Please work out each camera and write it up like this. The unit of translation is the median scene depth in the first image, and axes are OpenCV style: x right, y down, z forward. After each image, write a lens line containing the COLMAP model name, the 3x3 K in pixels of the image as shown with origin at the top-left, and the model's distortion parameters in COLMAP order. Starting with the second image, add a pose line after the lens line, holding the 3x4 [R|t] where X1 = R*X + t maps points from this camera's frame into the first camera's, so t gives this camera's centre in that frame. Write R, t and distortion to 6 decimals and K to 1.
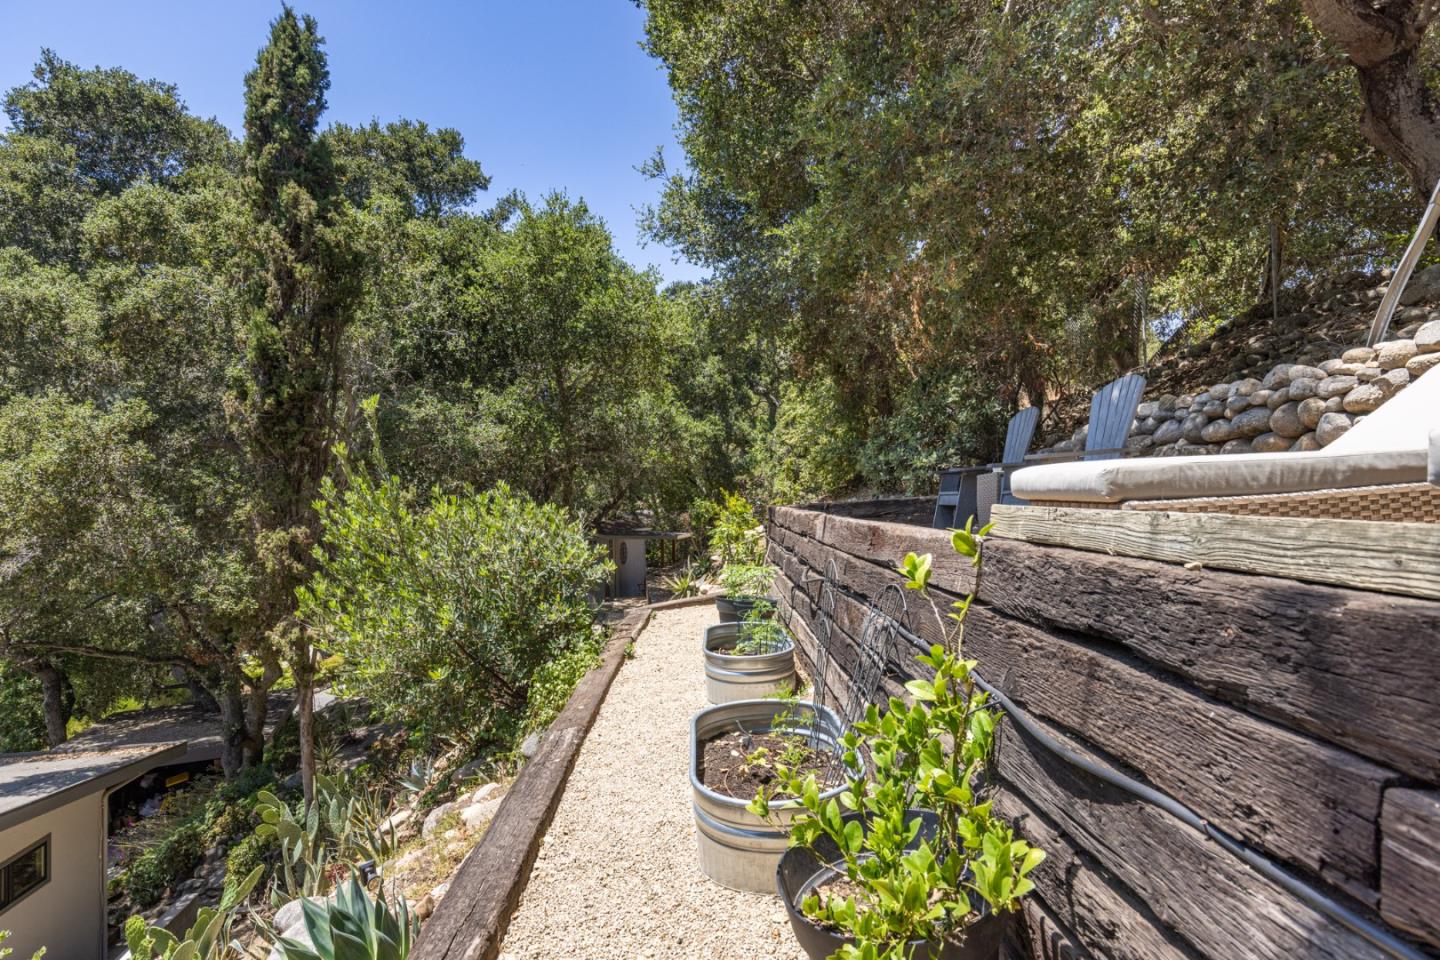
lens RADIAL K [[738.9, 0, 712.4], [0, 738.9, 477.8], [0, 0, 1]] dist [-0.012813, 0.007846]
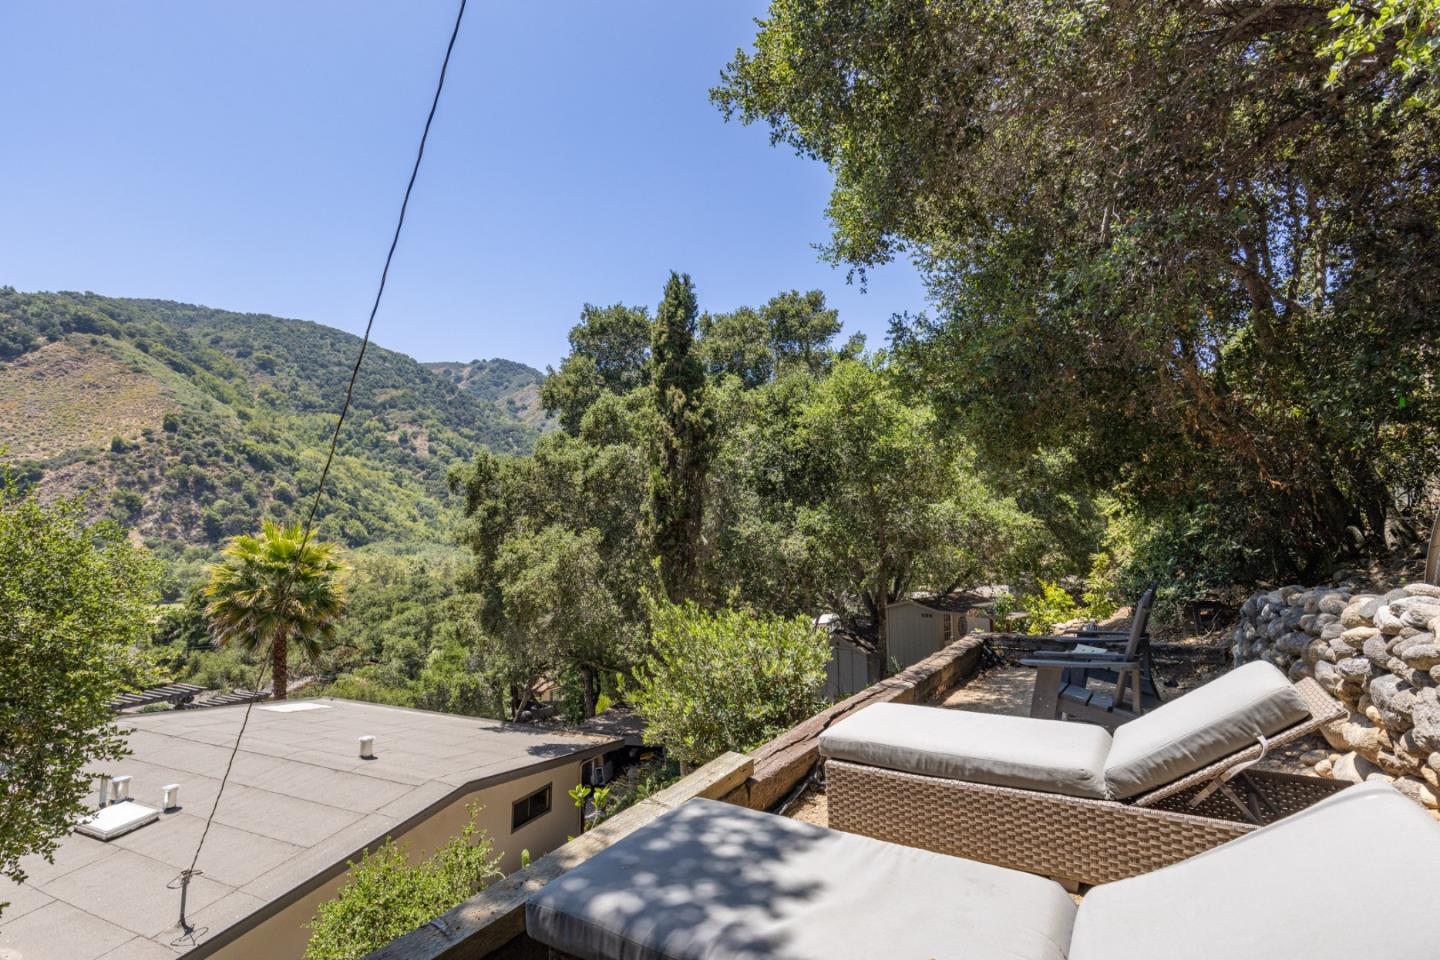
lens RADIAL K [[636.7, 0, 723.6], [0, 636.7, 489.9], [0, 0, 1]] dist [-0.000762, 0.000890]
pose [[0.836134, -0.034554, -0.547436, 0.243396], [0.002312, 0.998227, -0.059476, -0.097291], [0.548520, 0.048464, 0.834732, -0.055845]]
